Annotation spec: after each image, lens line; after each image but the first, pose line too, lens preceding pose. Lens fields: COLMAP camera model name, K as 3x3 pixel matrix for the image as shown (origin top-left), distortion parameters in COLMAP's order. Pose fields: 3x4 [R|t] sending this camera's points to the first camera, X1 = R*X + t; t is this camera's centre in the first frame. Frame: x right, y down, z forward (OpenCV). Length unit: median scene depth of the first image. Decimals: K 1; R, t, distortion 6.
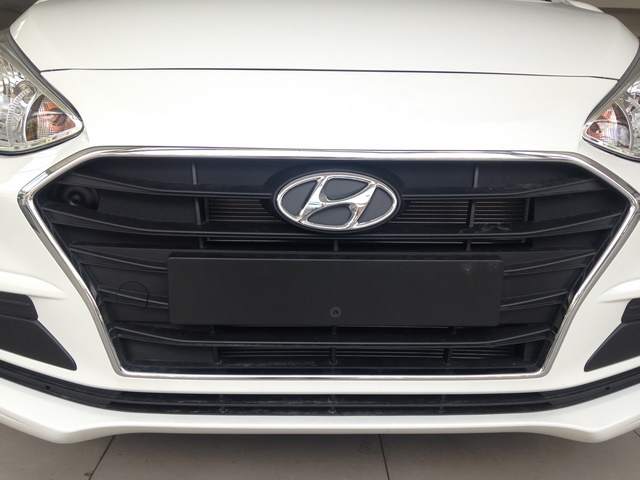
lens RADIAL K [[599.9, 0, 315.6], [0, 599.9, 236.7], [0, 0, 1]] dist [0.040250, 0.000000]
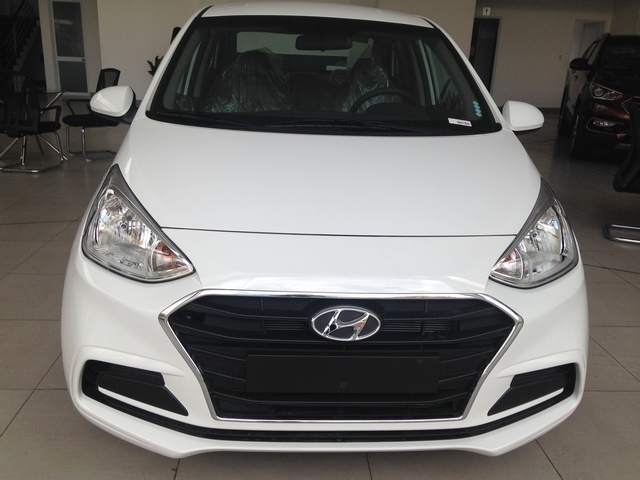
lens RADIAL K [[599.9, 0, 324.5], [0, 599.9, 242.6], [0, 0, 1]] dist [0.040250, 0.000000]
pose [[0.998403, 0.018982, 0.053218, -0.116604], [-0.021117, 0.998982, 0.039854, -0.337689], [-0.052407, -0.040914, 0.997787, -0.675819]]
